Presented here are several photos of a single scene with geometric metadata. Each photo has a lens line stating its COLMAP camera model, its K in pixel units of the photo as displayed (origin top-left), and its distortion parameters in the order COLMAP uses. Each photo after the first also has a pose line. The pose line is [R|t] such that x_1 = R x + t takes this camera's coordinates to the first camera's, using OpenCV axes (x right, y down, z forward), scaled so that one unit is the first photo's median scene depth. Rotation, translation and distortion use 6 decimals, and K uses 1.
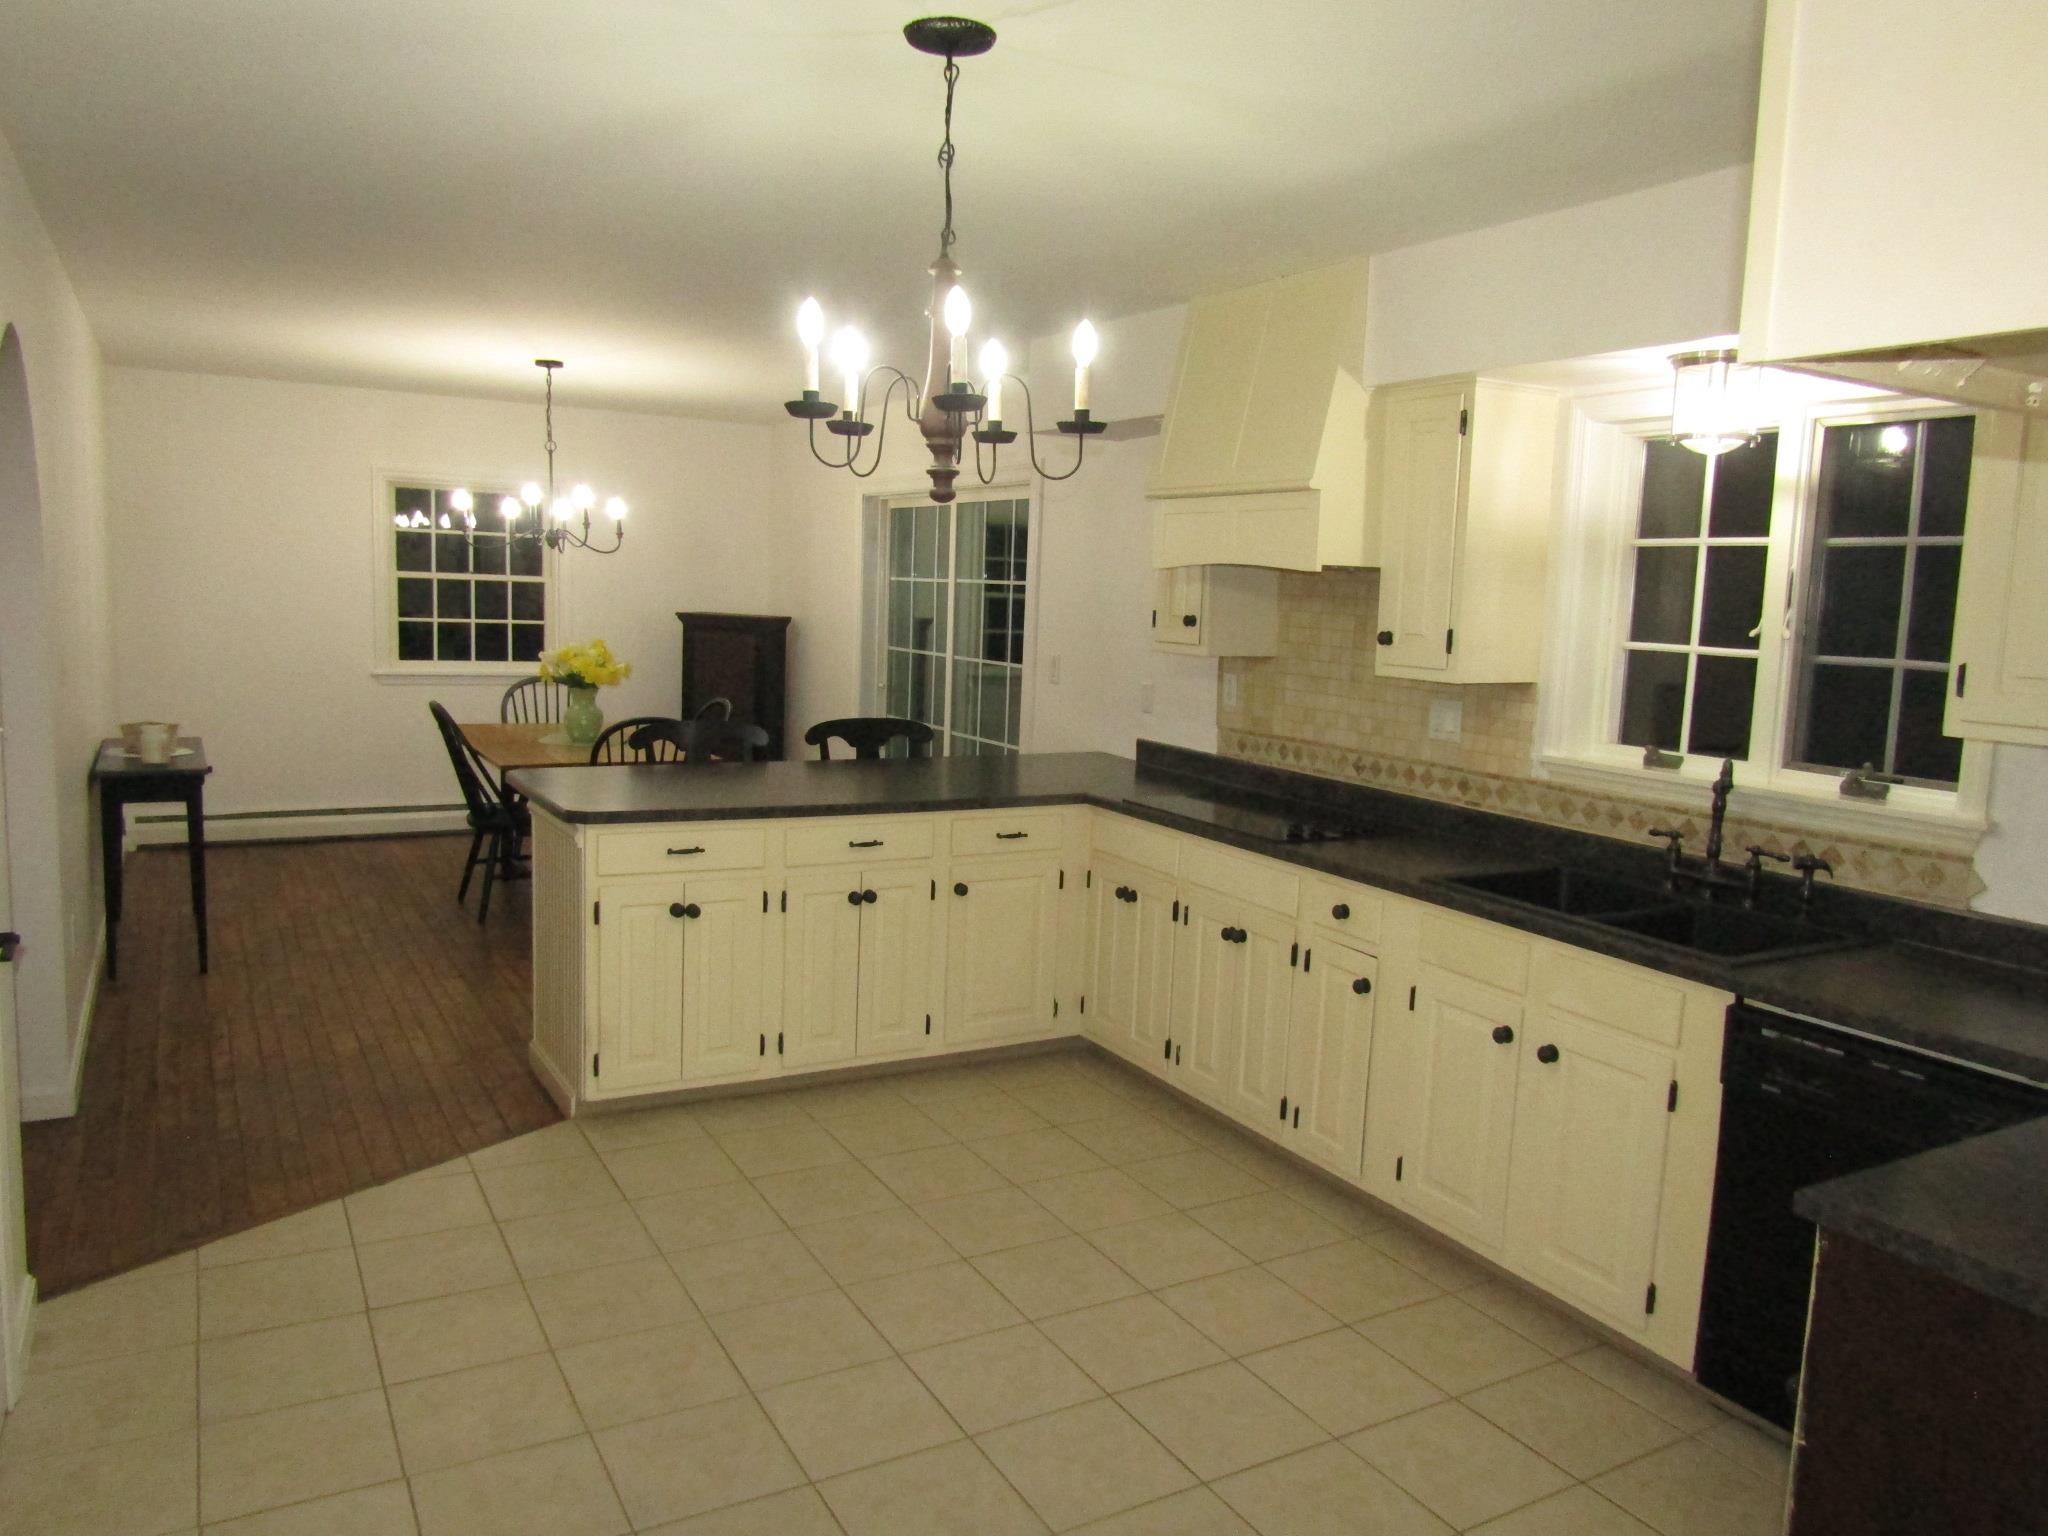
lens RADIAL K [[1454.5, 0, 1026.8], [0, 1454.5, 775.0], [0, 0, 1]] dist [-0.011109, 0.002294]
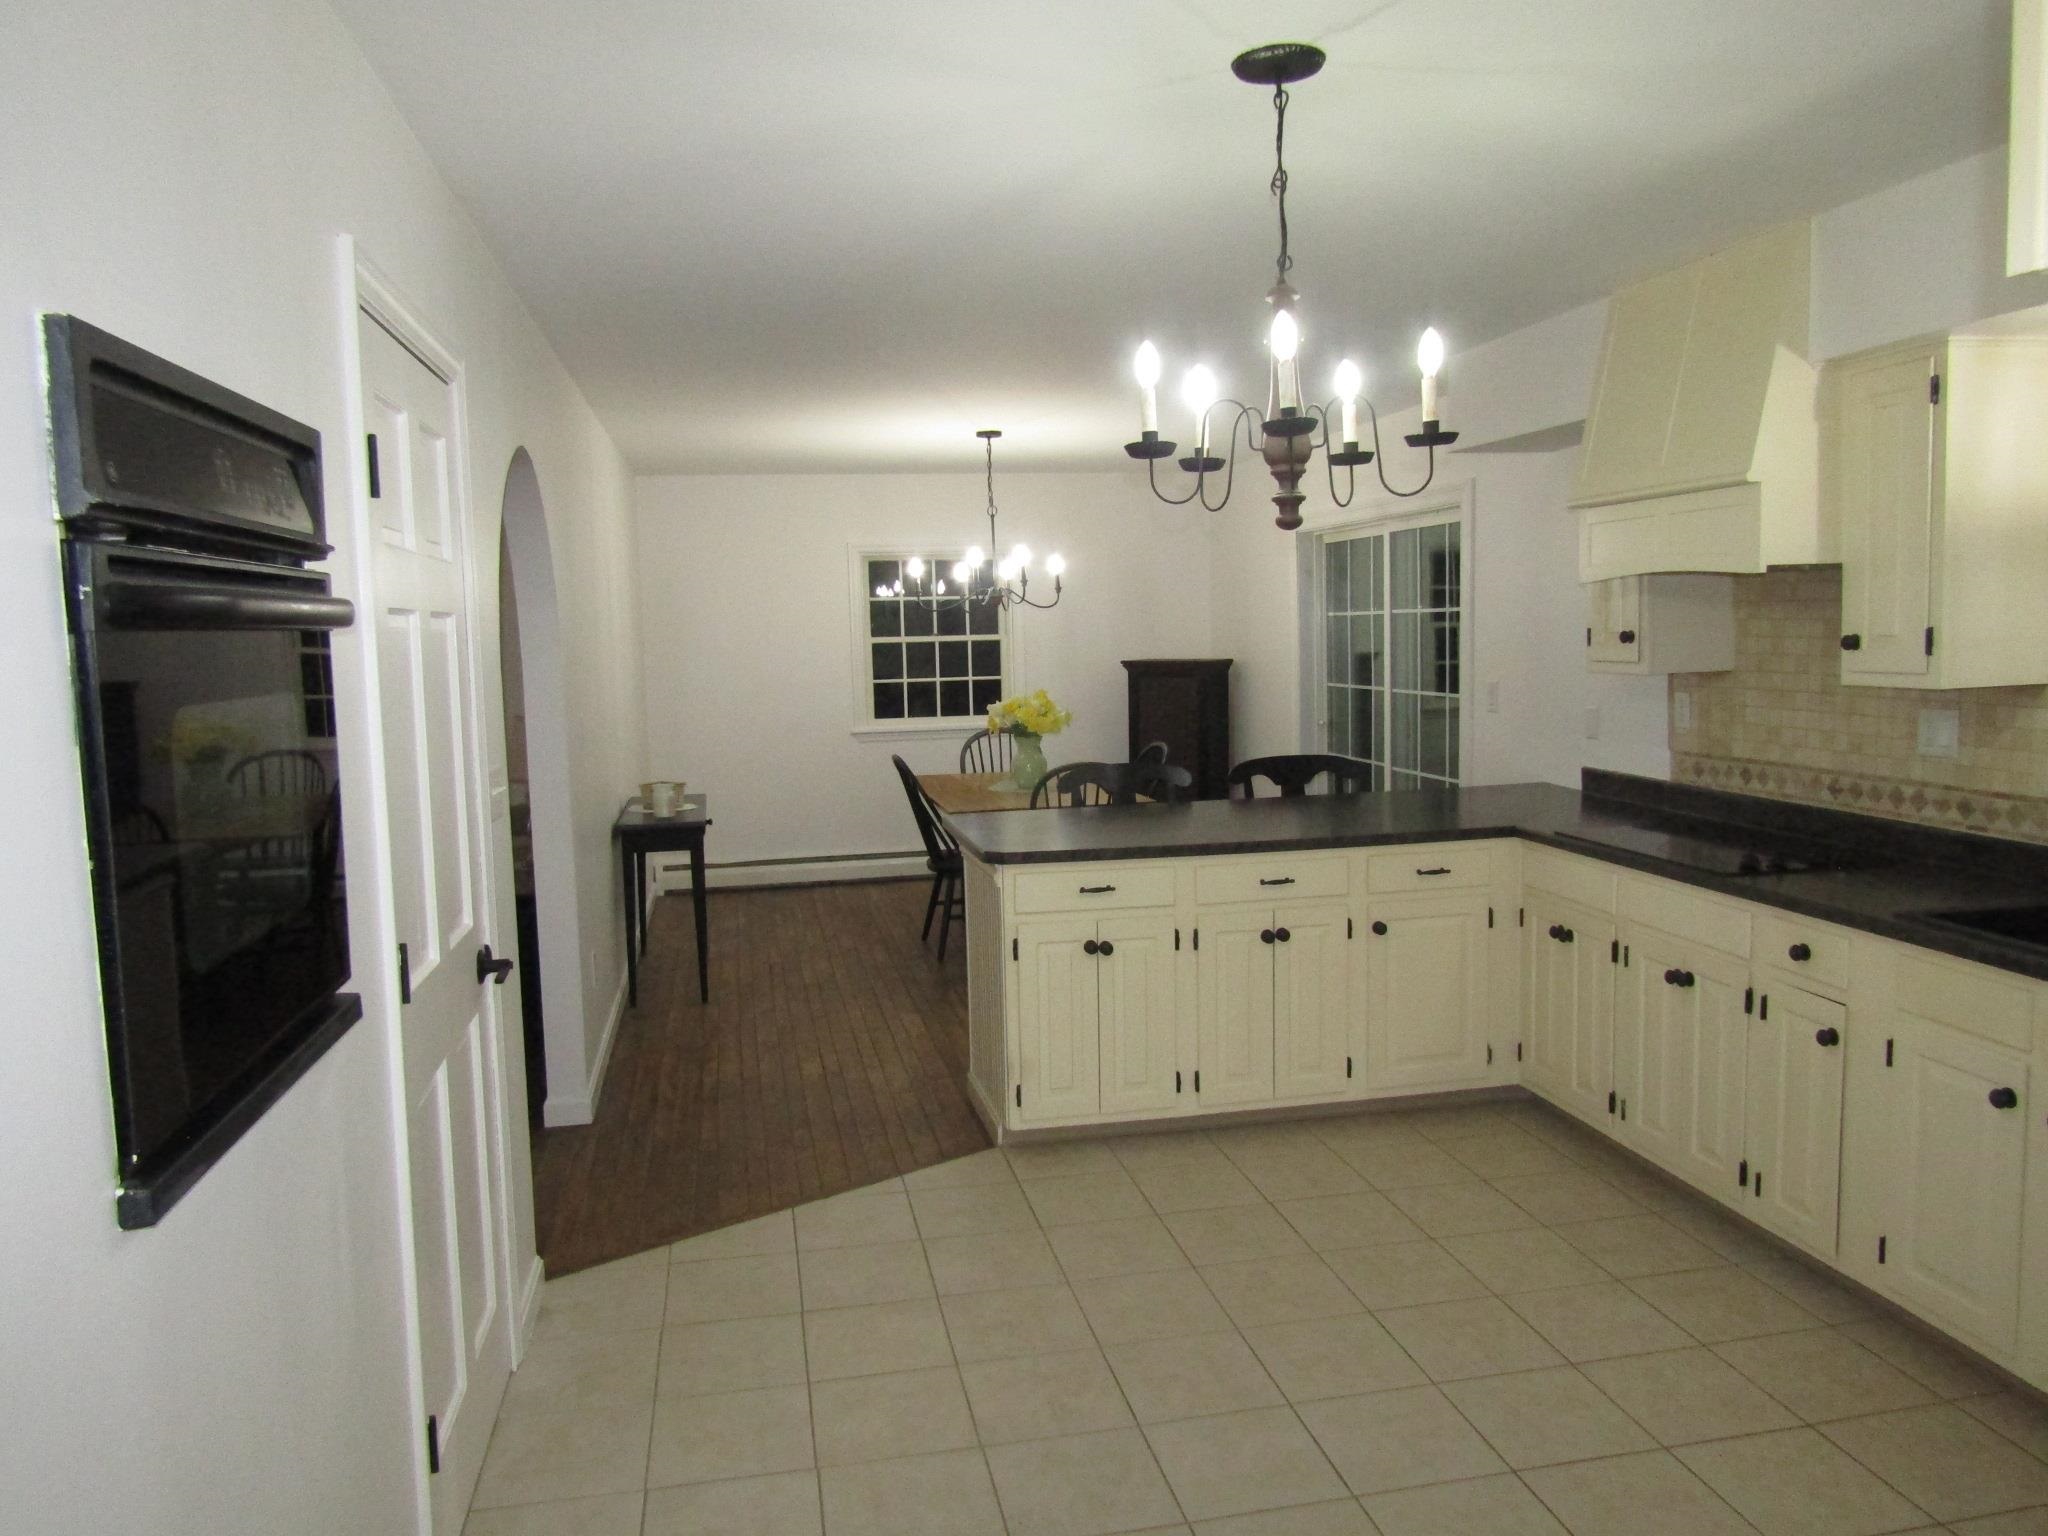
lens RADIAL K [[1454.5, 0, 1028.4], [0, 1454.5, 775.4], [0, 0, 1]] dist [-0.011109, 0.002294]
pose [[0.946615, -0.031493, -0.320823, 0.053305], [0.021933, 0.999202, -0.033369, 0.004922], [0.321618, 0.024551, 0.946551, 0.008890]]
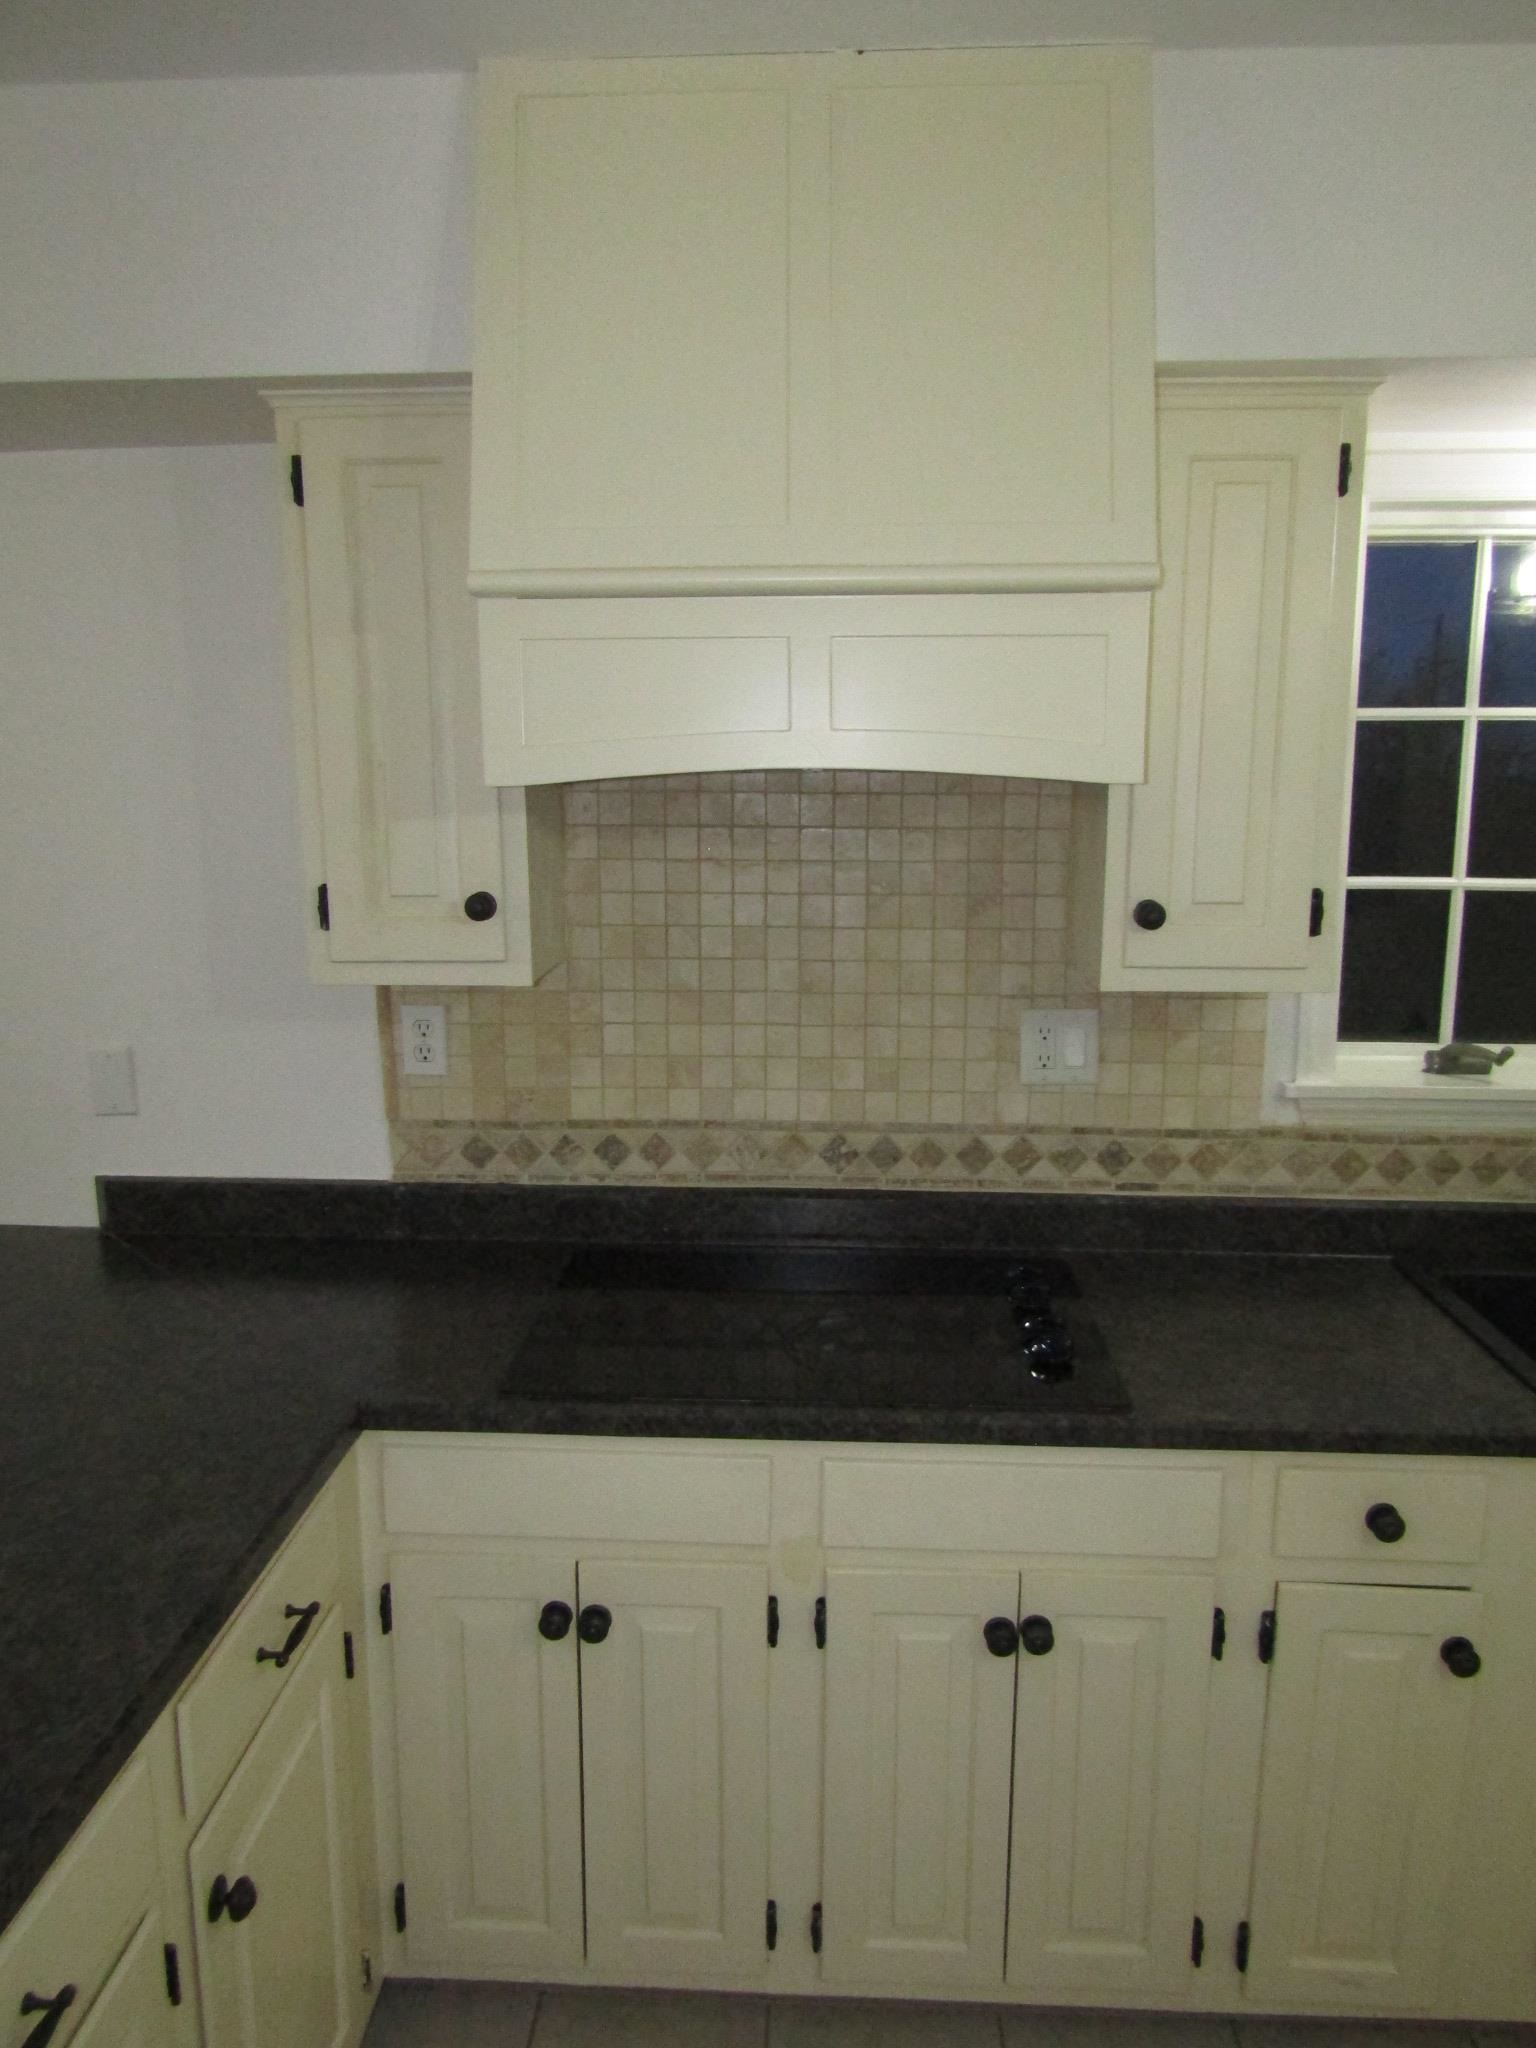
lens RADIAL K [[1454.5, 0, 775.5], [0, 1454.5, 1022.0], [0, 0, 1]] dist [-0.011109, 0.002294]
pose [[0.535027, -0.180323, 0.825366, -0.223095], [0.131228, 0.982836, 0.129661, -0.137154], [-0.834581, 0.038939, 0.549508, 0.831147]]
